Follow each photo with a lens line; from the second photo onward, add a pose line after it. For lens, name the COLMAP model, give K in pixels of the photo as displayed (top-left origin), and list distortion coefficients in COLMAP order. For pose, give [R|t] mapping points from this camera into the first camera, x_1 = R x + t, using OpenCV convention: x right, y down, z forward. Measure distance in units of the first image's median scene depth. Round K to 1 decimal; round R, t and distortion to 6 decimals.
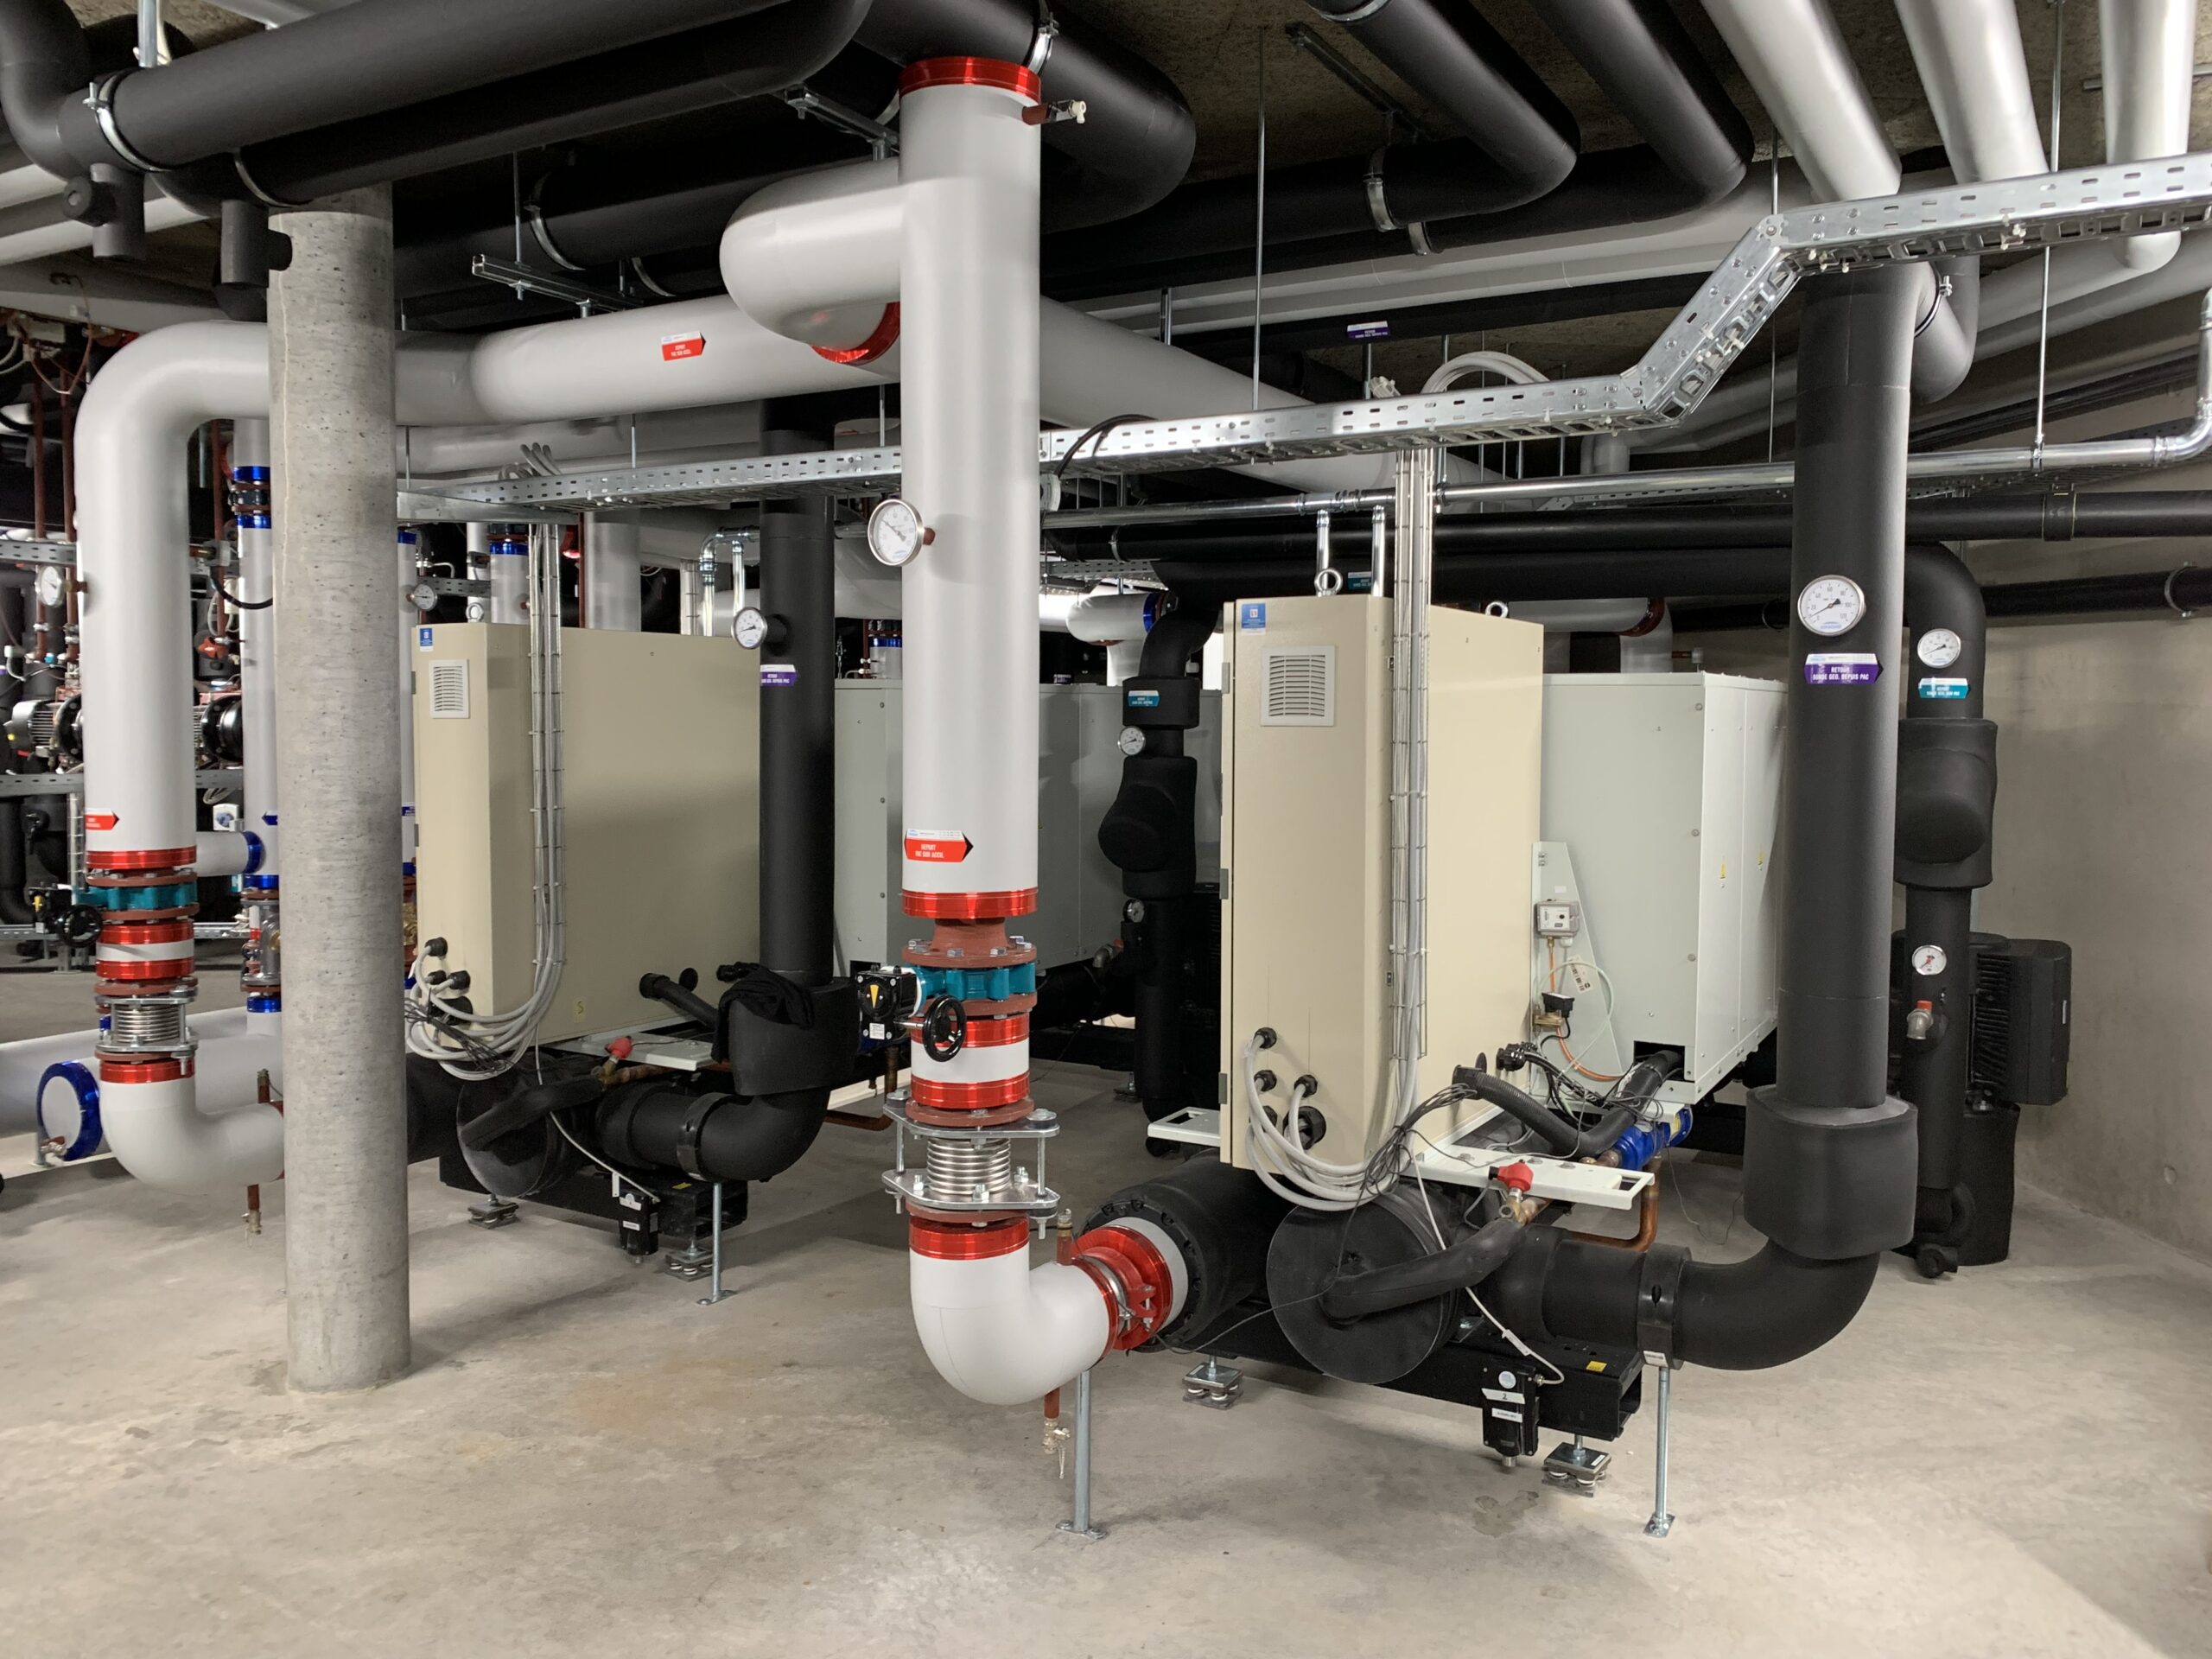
lens RADIAL K [[1699.0, 0, 1121.5], [0, 1699.0, 817.2], [0, 0, 1]] dist [0.016995, -0.021173]
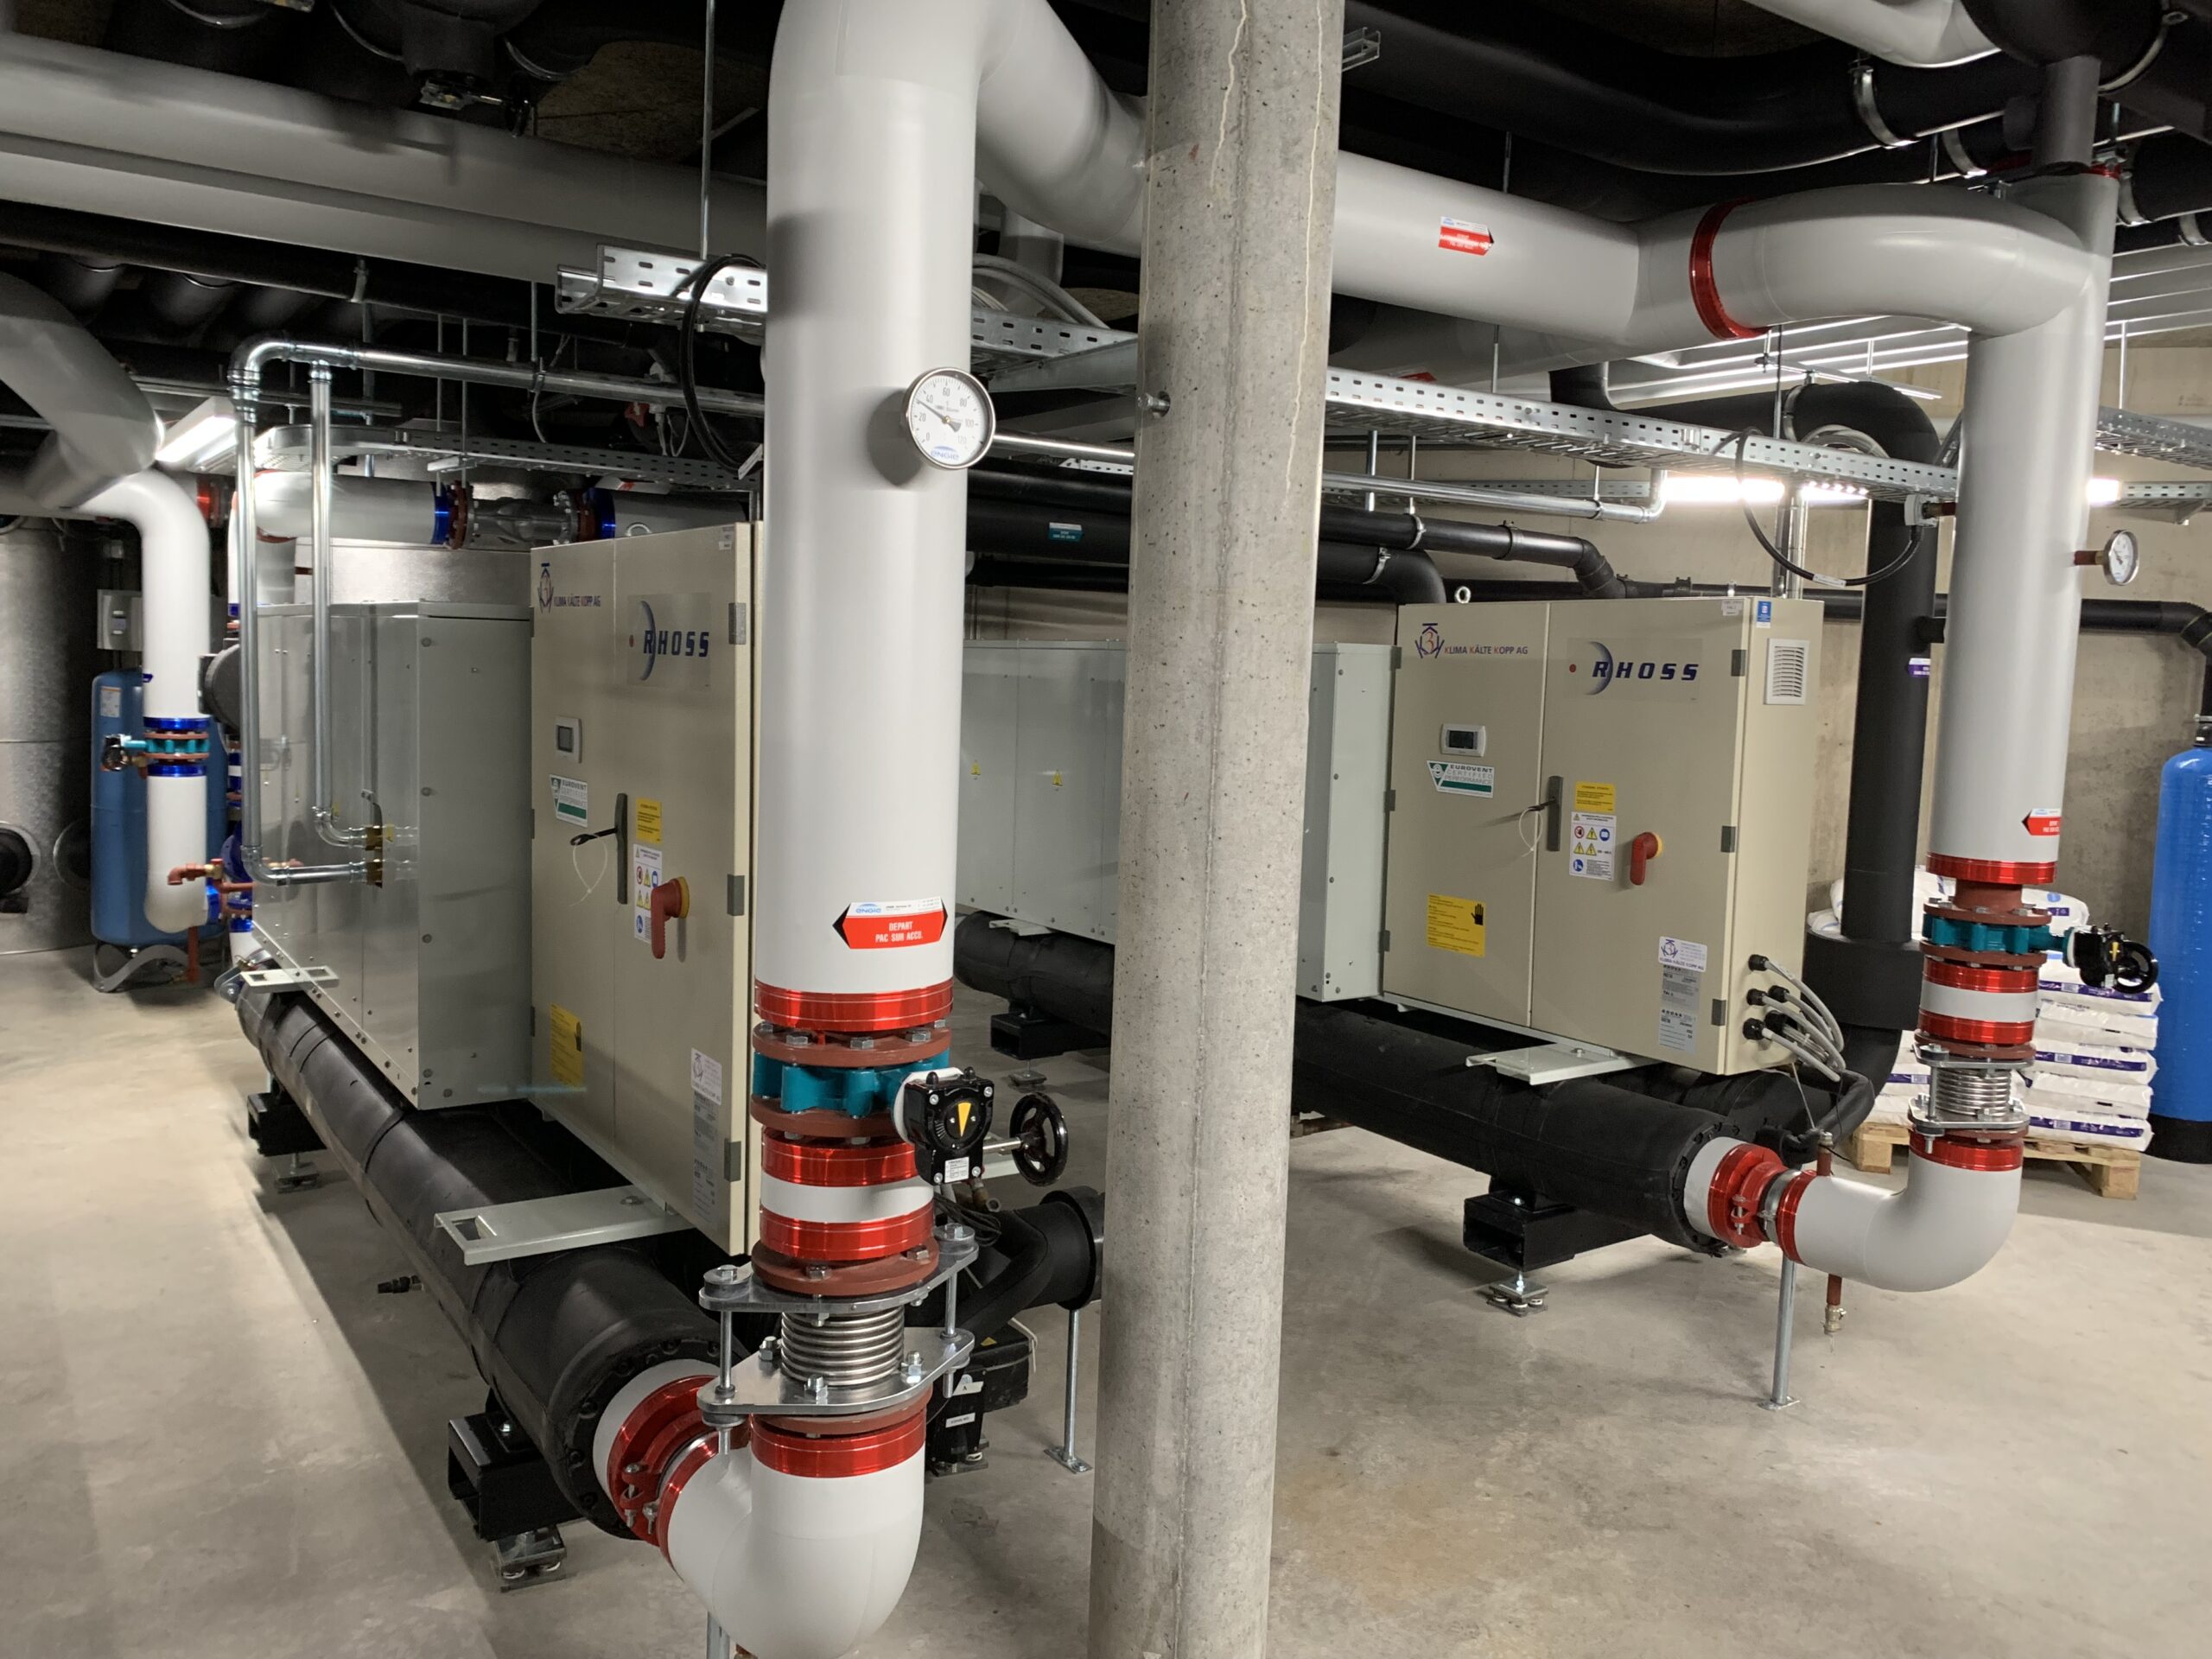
lens RADIAL K [[1699.0, 0, 1116.7], [0, 1699.0, 833.8], [0, 0, 1]] dist [0.016995, -0.021173]
pose [[0.417447, -0.087084, 0.904519, -1.160358], [0.026188, 0.996137, 0.083819, -0.072551], [-0.908324, -0.011302, 0.418115, 0.877830]]
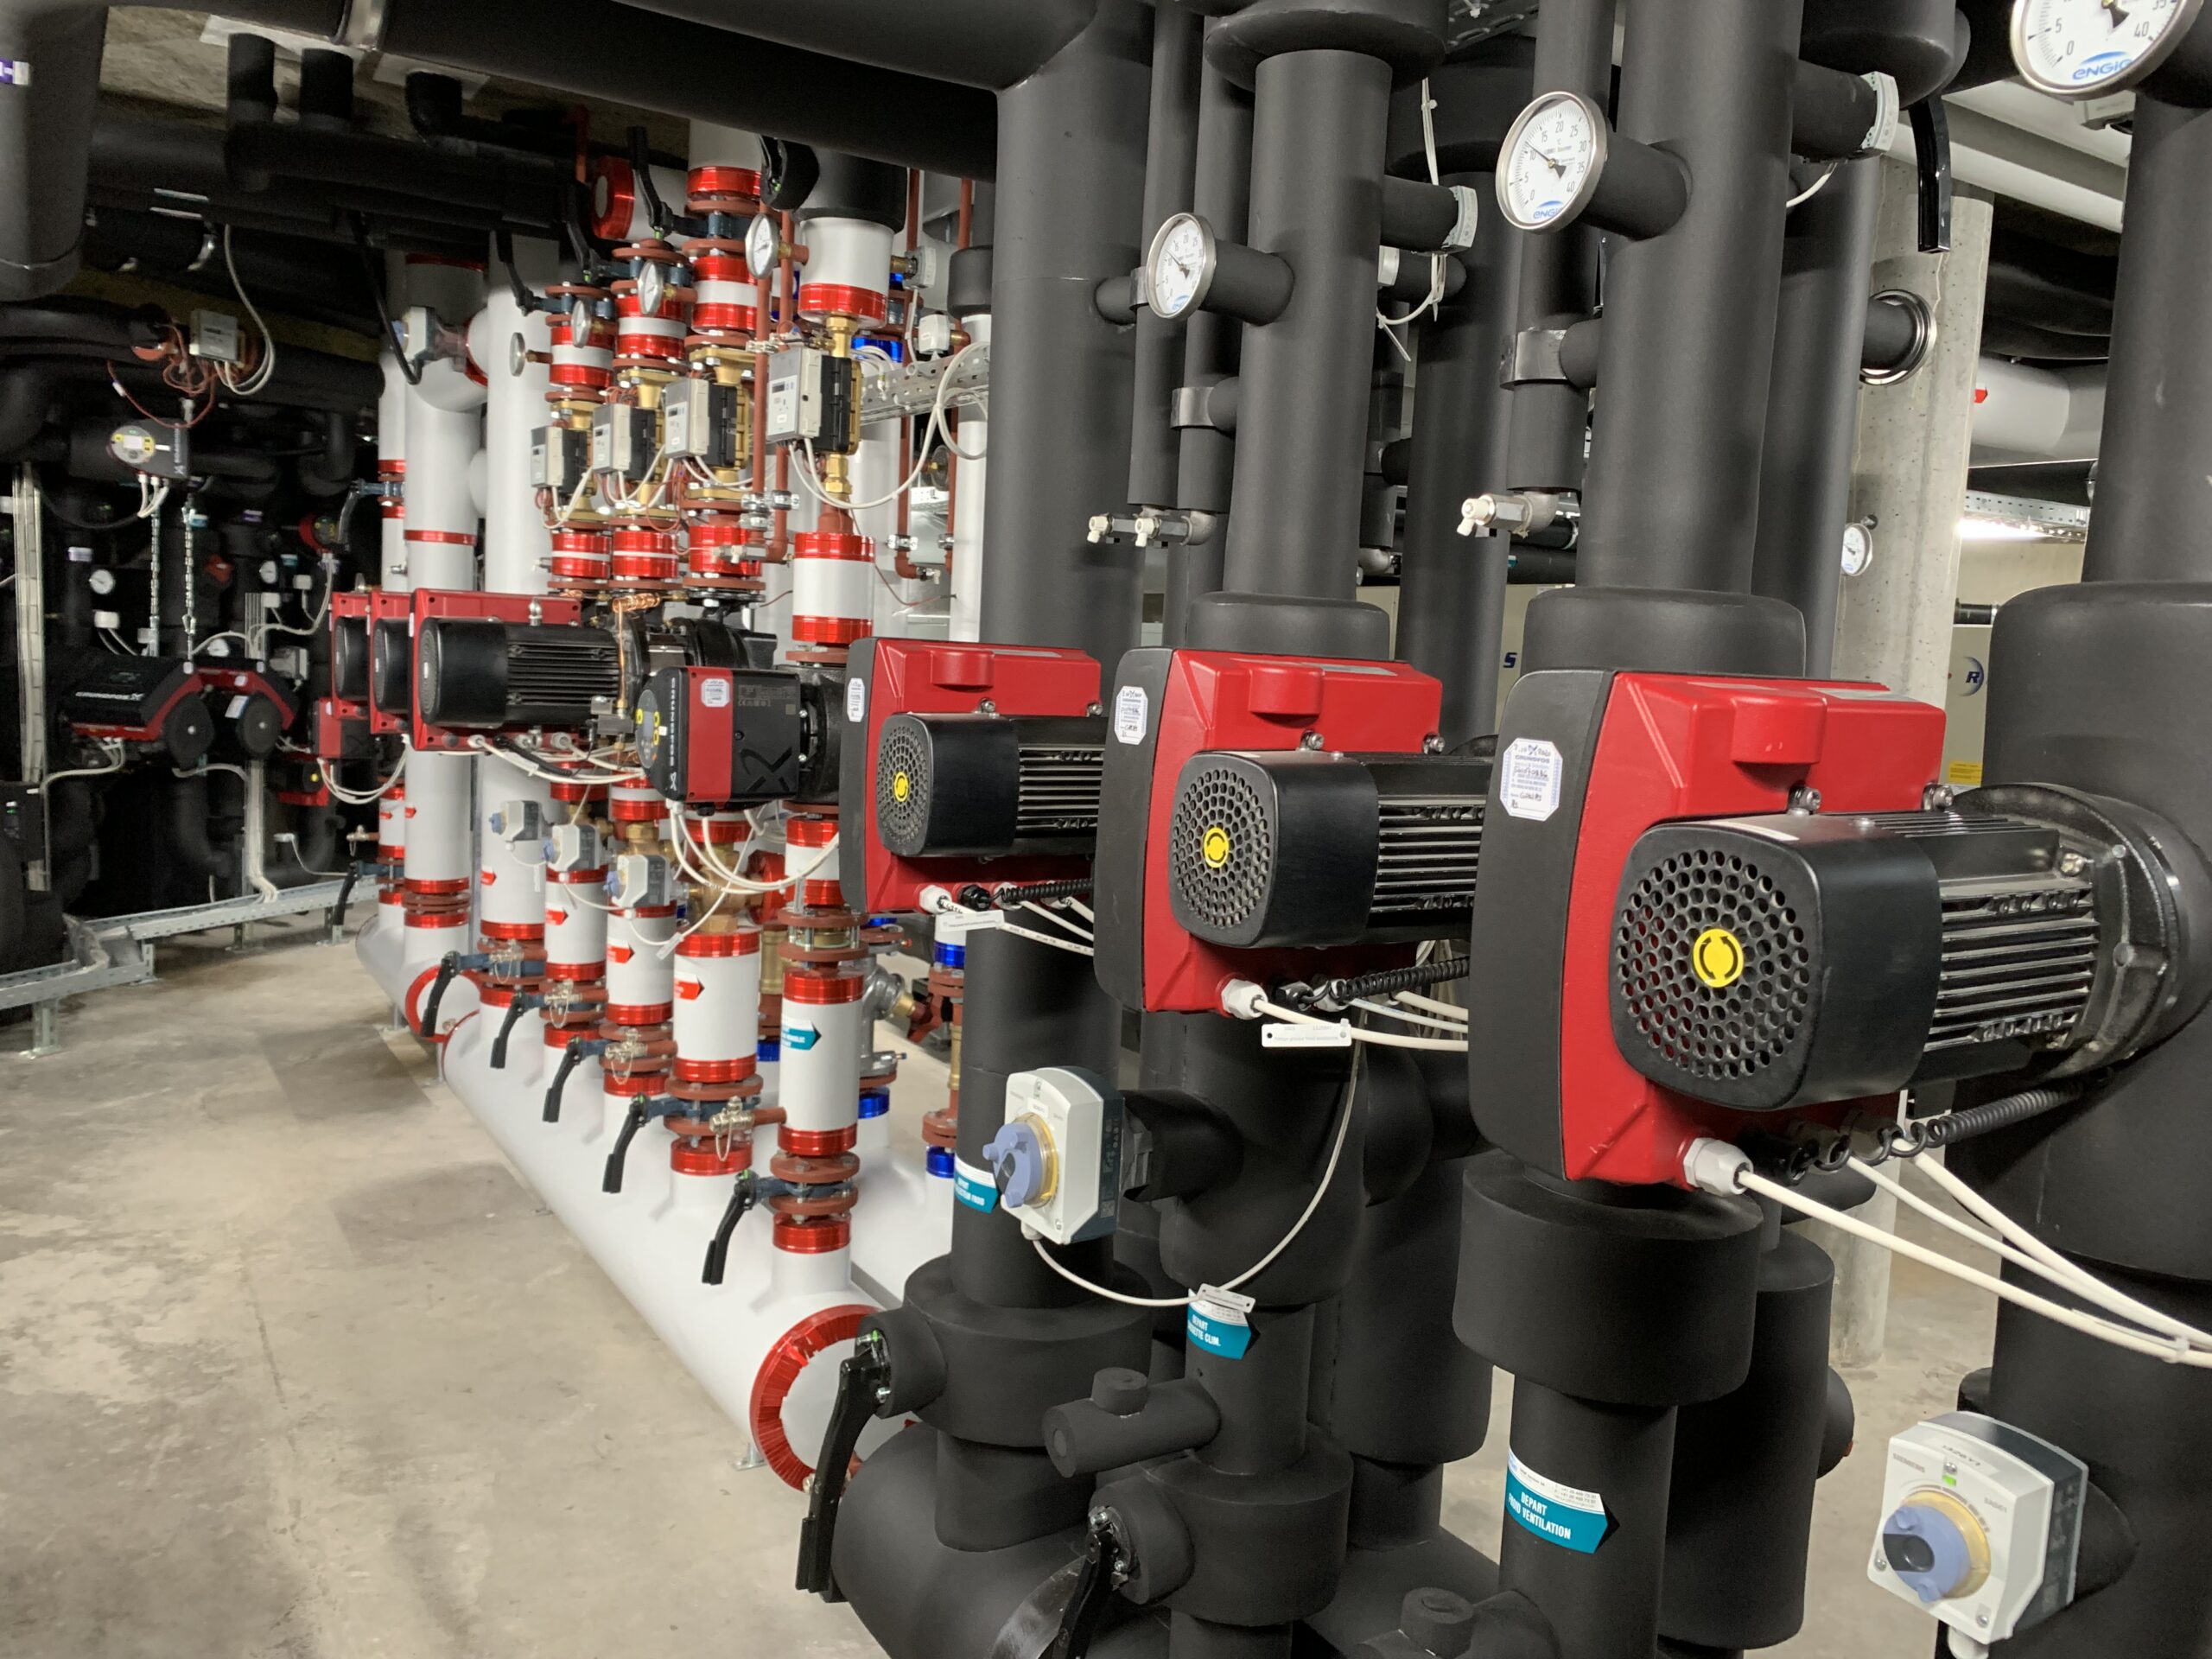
lens RADIAL K [[1699.0, 0, 1106.7], [0, 1699.0, 830.9], [0, 0, 1]] dist [0.016995, -0.021173]
pose [[0.459696, -0.083736, 0.884120, -3.008461], [0.007857, 0.995889, 0.090236, -0.114418], [-0.888042, -0.034535, 0.458464, 1.444105]]
